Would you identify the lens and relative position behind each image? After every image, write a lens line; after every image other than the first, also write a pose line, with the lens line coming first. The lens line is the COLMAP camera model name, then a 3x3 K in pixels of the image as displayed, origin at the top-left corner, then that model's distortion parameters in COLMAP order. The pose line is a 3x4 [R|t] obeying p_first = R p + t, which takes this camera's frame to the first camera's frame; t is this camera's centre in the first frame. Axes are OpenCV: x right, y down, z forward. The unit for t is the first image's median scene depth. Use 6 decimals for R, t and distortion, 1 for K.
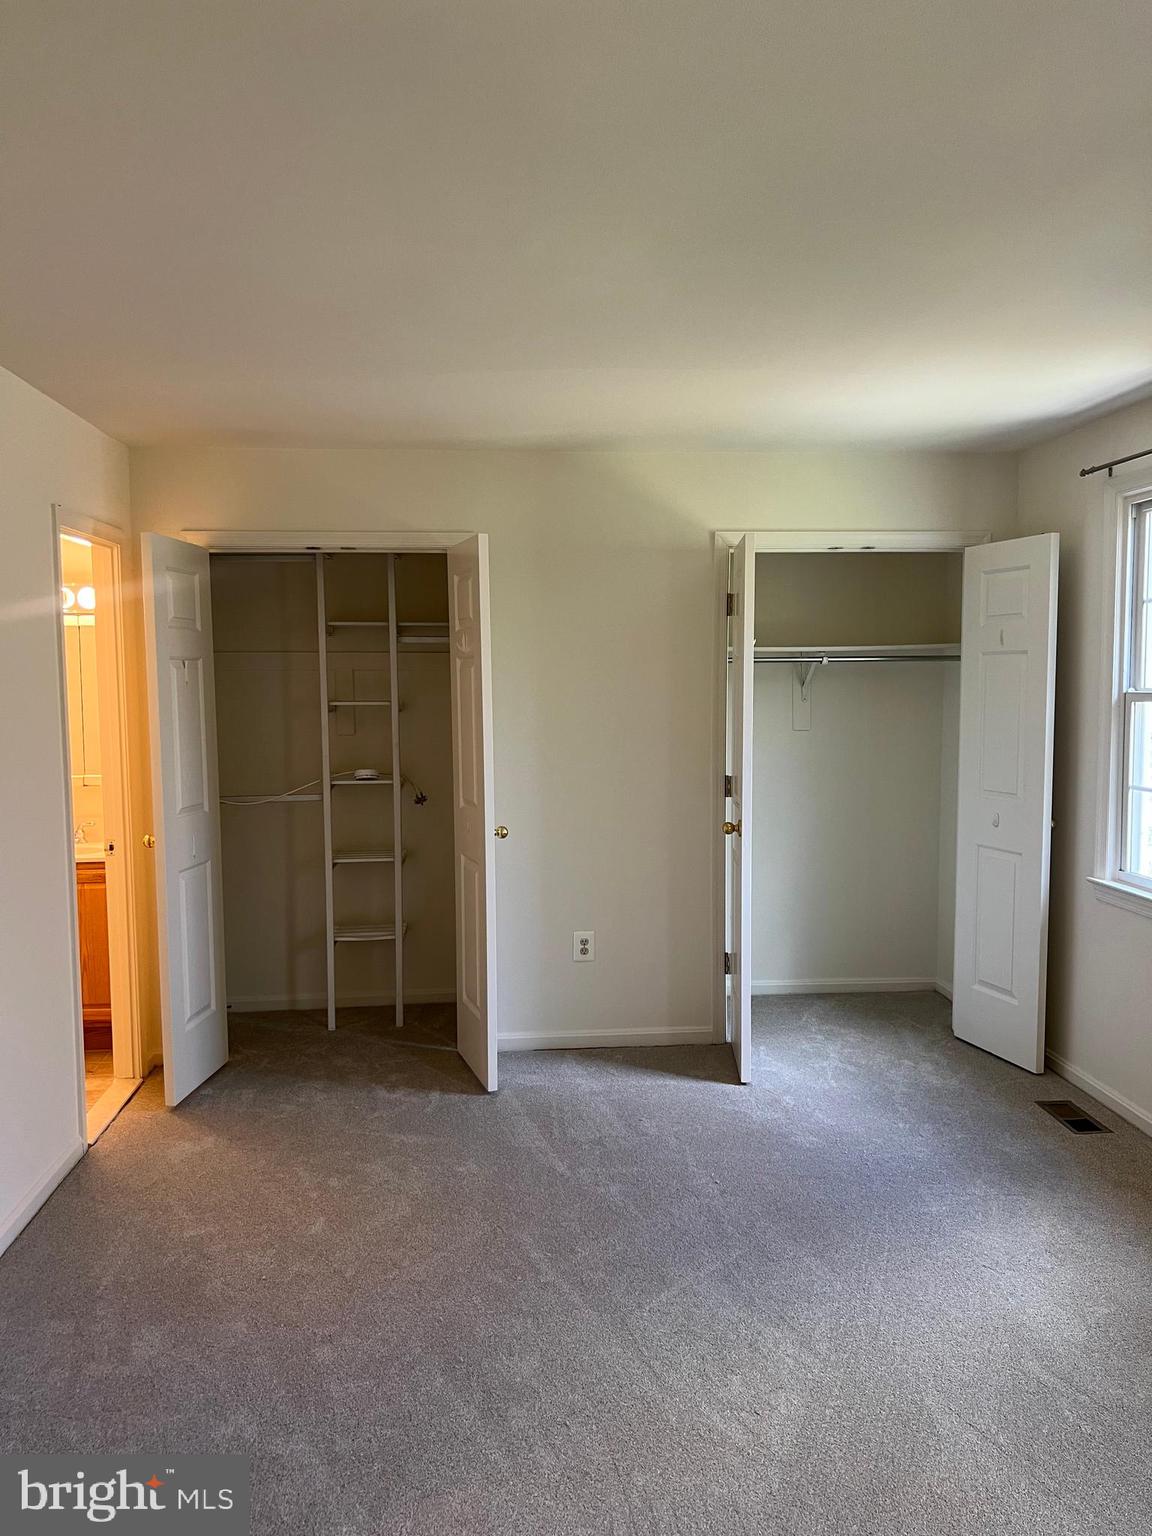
lens RADIAL K [[1146.1, 0, 576.0], [0, 1146.1, 768.0], [0, 0, 1]] dist [0.072906, -0.085663]
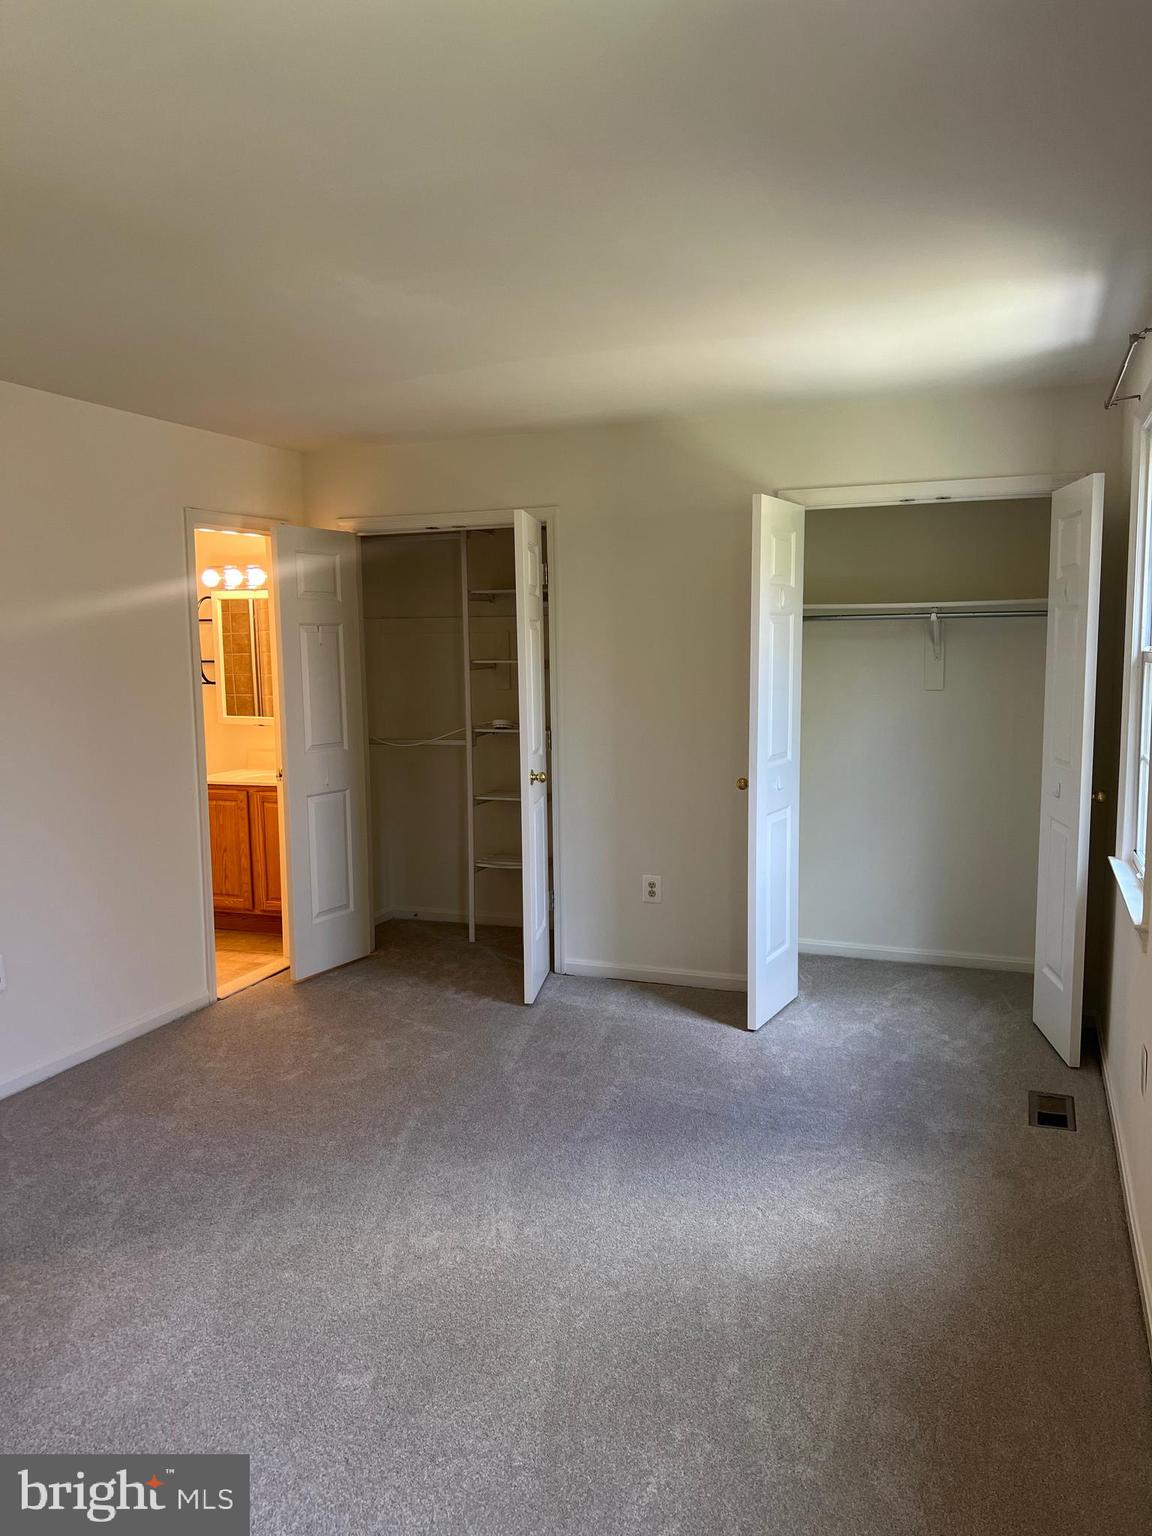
lens RADIAL K [[1145.0, 0, 576.0], [0, 1145.0, 768.0], [0, 0, 1]] dist [0.123477, -0.237461]
pose [[0.899943, 0.043477, -0.433835, 0.447682], [-0.027450, 0.998692, 0.043144, -0.002158], [0.435143, -0.026918, 0.899959, 0.005087]]
